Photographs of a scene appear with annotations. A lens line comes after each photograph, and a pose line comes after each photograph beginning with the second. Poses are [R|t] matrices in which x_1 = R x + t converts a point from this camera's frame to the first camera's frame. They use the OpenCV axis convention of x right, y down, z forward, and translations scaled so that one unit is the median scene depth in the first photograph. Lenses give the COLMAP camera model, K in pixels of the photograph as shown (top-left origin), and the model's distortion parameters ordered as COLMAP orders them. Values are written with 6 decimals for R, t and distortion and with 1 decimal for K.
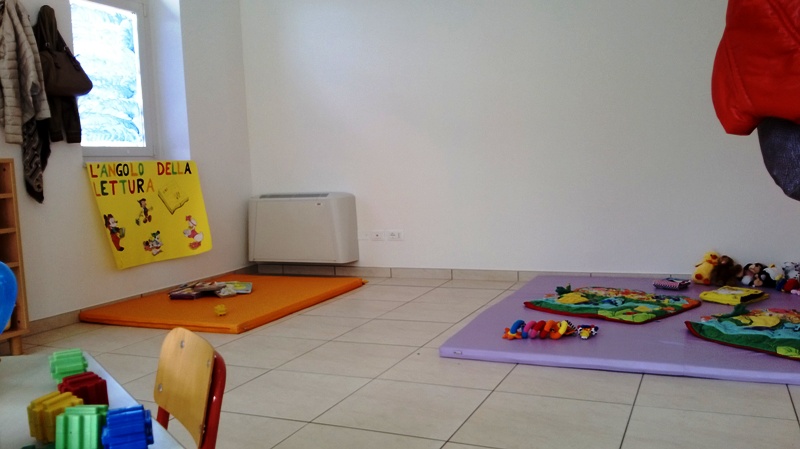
lens RADIAL K [[687.6, 0, 399.1], [0, 687.6, 239.4], [0, 0, 1]] dist [0.004615, -0.068969]
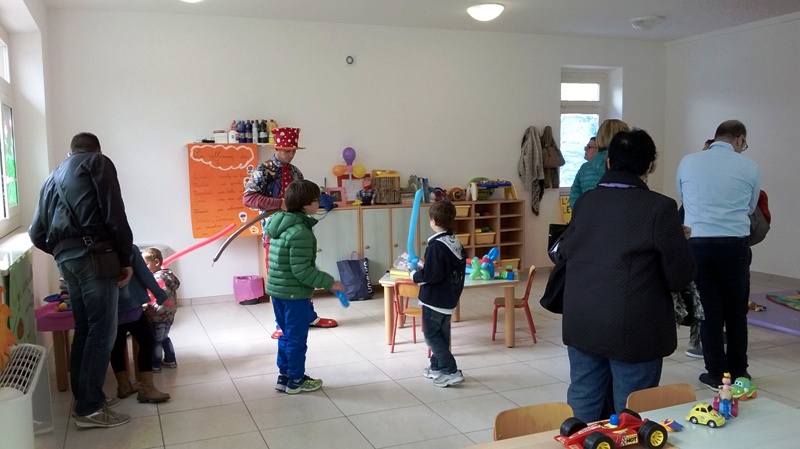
lens RADIAL K [[687.6, 0, 399.1], [0, 687.6, 239.4], [0, 0, 1]] dist [0.004615, -0.068969]
pose [[0.731296, 0.105583, -0.673838, 0.667025], [-0.090338, 0.994236, 0.057745, -0.068703], [0.676051, 0.018644, 0.736619, -0.952506]]
